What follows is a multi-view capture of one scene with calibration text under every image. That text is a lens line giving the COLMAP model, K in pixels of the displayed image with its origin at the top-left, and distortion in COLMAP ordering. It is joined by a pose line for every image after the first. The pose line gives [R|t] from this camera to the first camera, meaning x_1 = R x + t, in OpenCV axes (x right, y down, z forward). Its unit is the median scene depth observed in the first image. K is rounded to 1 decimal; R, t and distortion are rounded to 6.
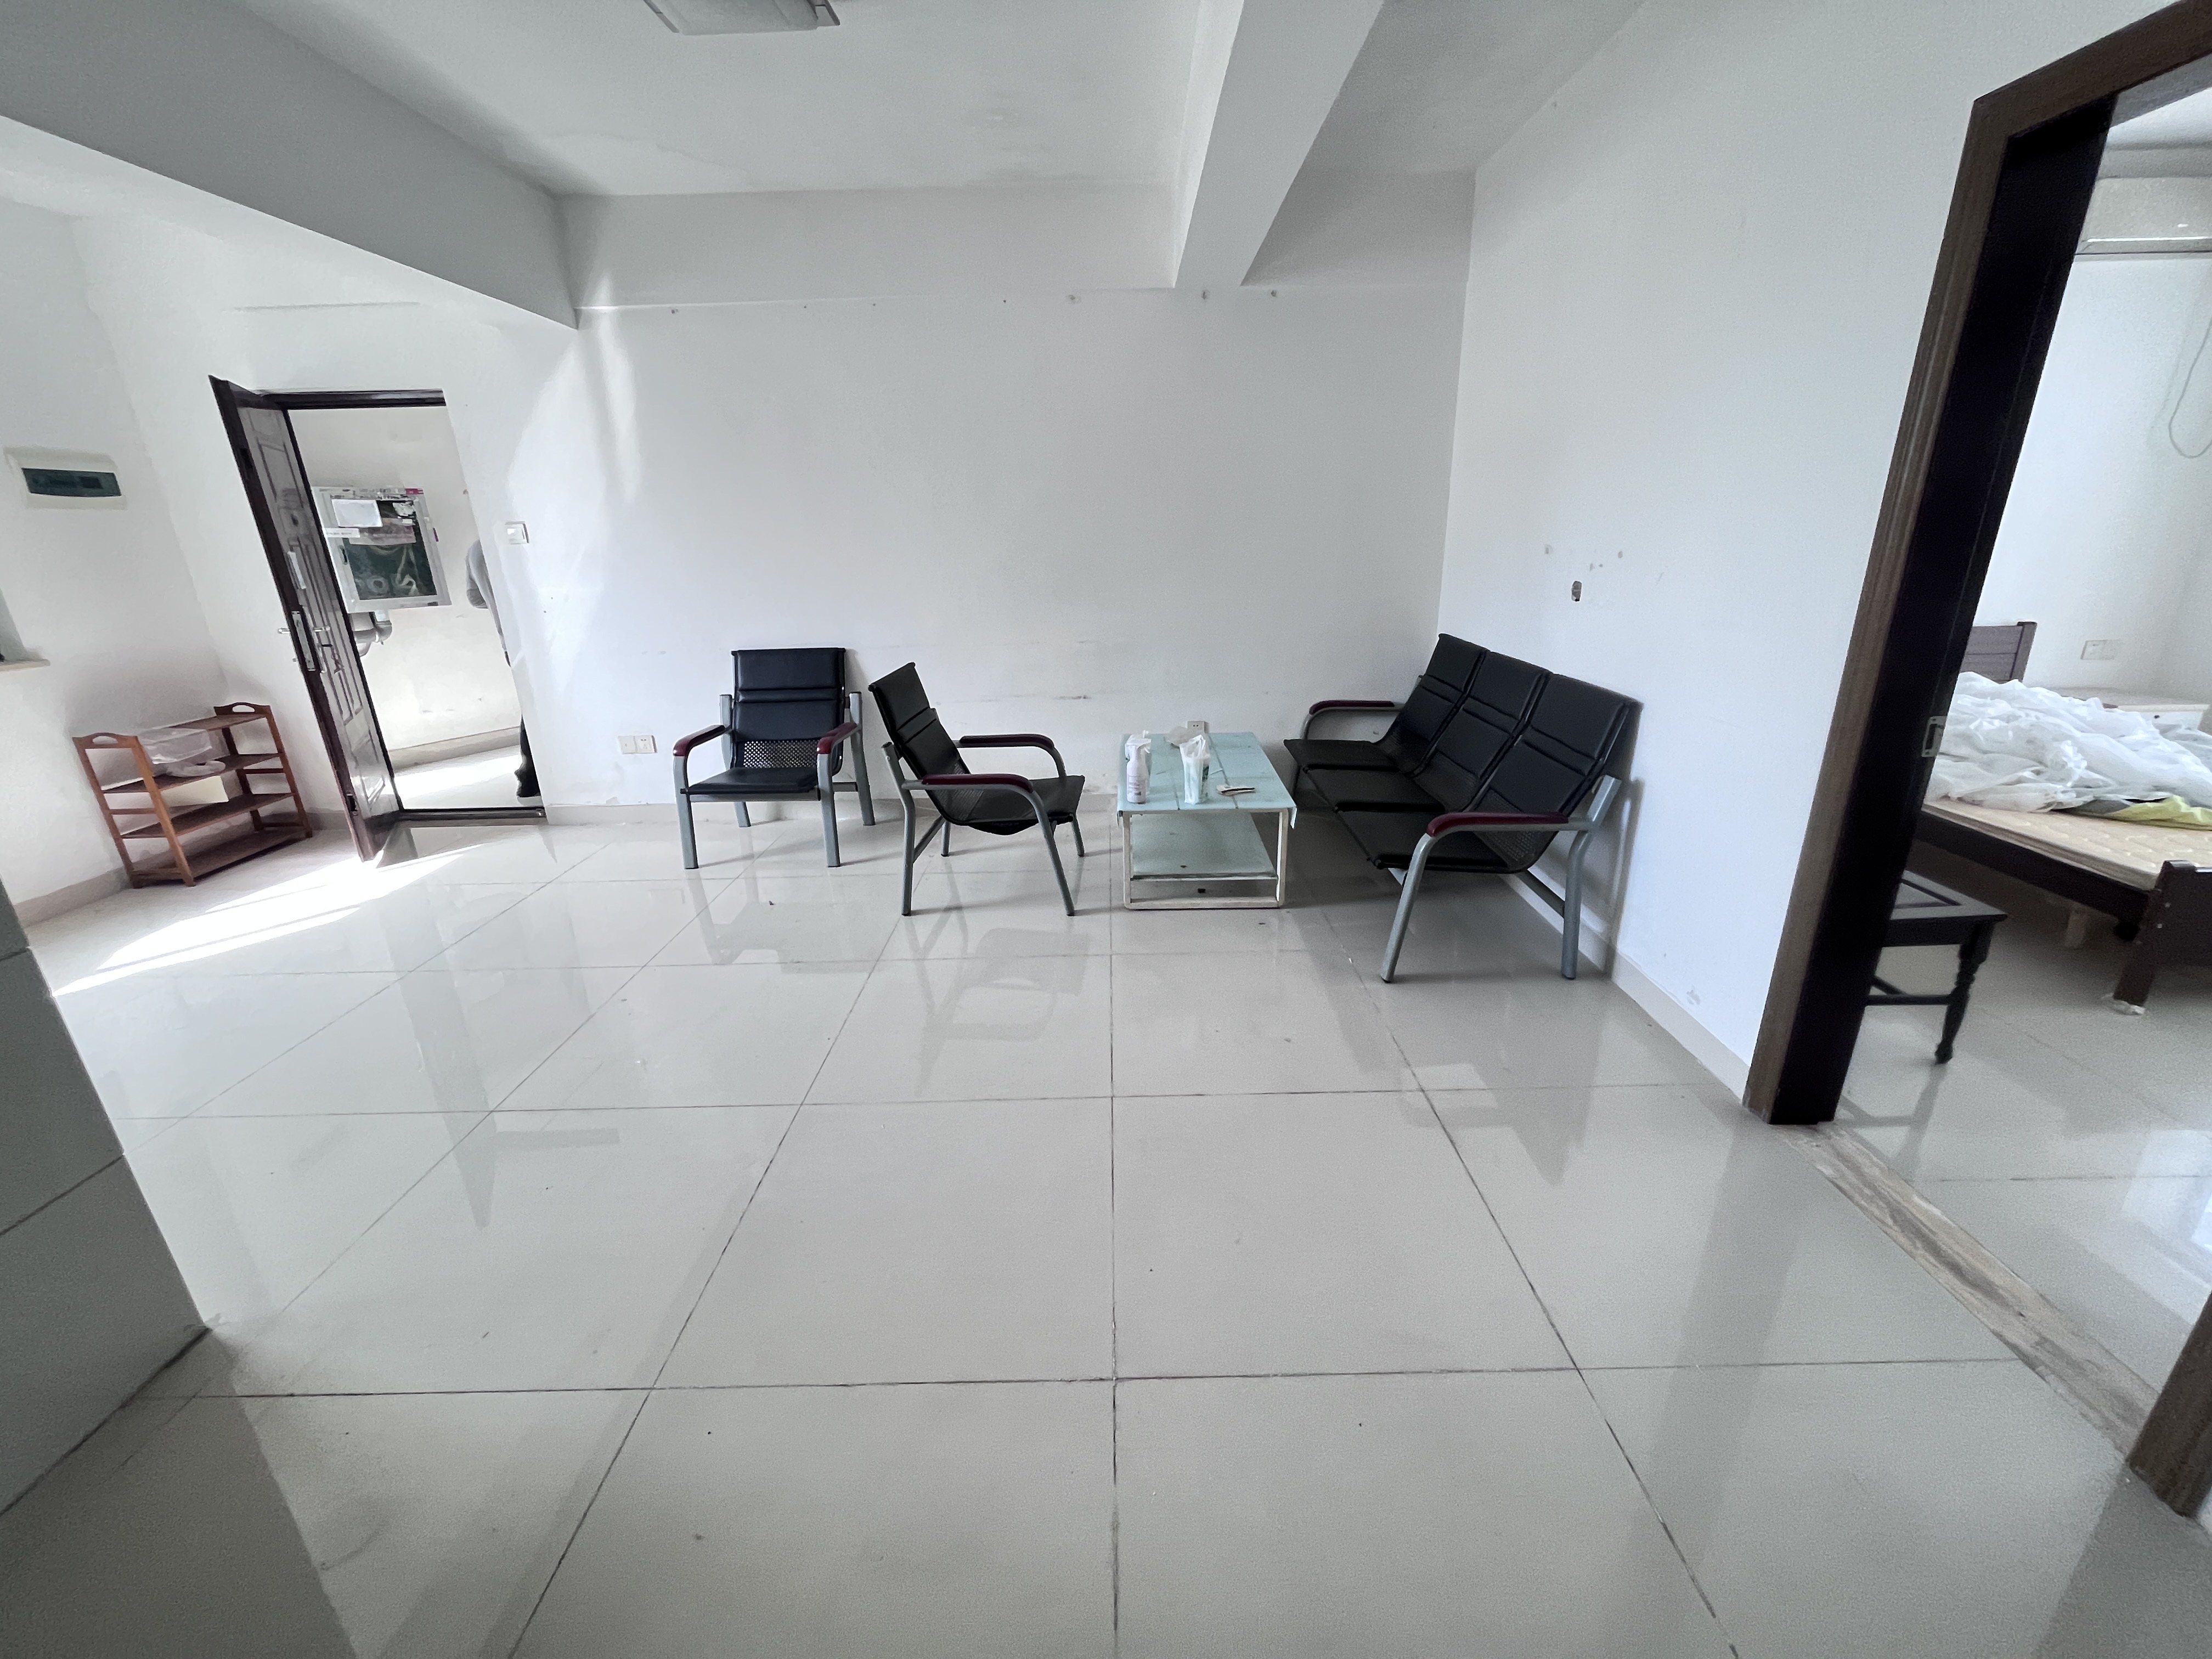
lens RADIAL K [[894.8, 0, 1106.0], [0, 894.8, 829.5], [0, 0, 1]] dist [0.000021, -0.000235]
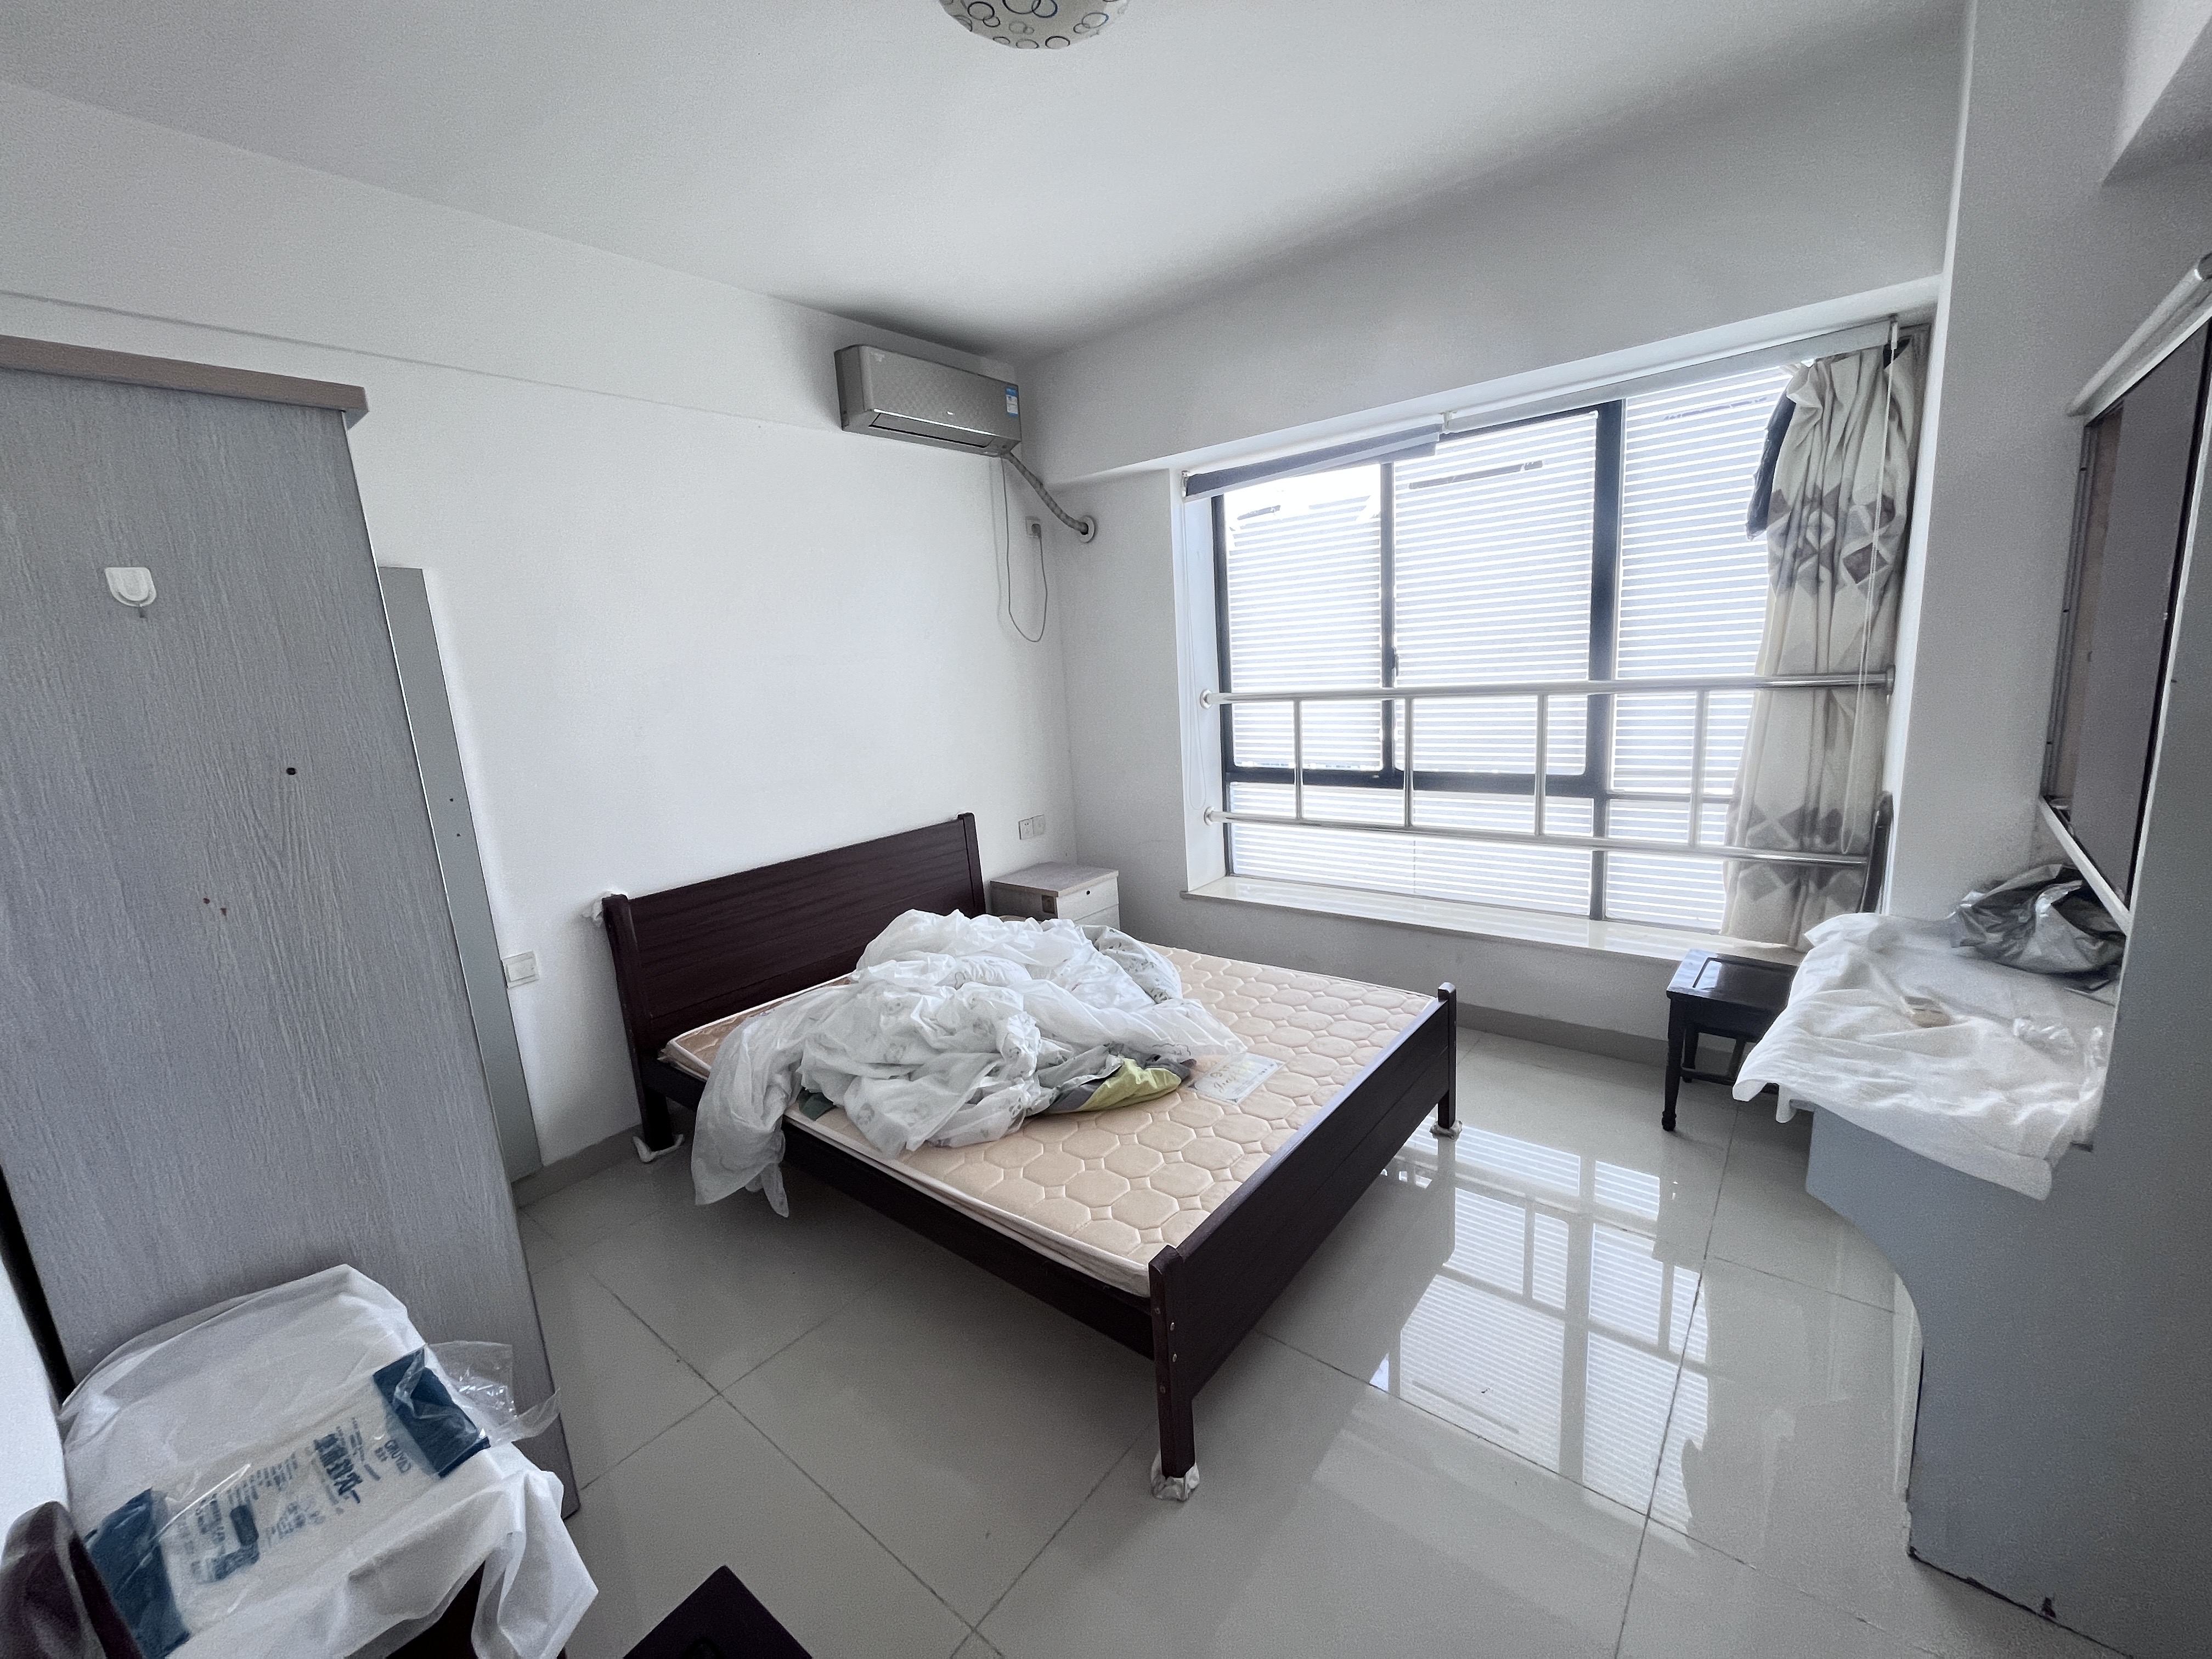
lens RADIAL K [[894.8, 0, 1106.0], [0, 894.8, 829.5], [0, 0, 1]] dist [0.000021, -0.000235]
pose [[0.631893, -0.168440, 0.756531, 0.599067], [0.301626, 0.952593, -0.039841, -0.191436], [-0.713956, 0.253365, 0.652743, 0.432205]]
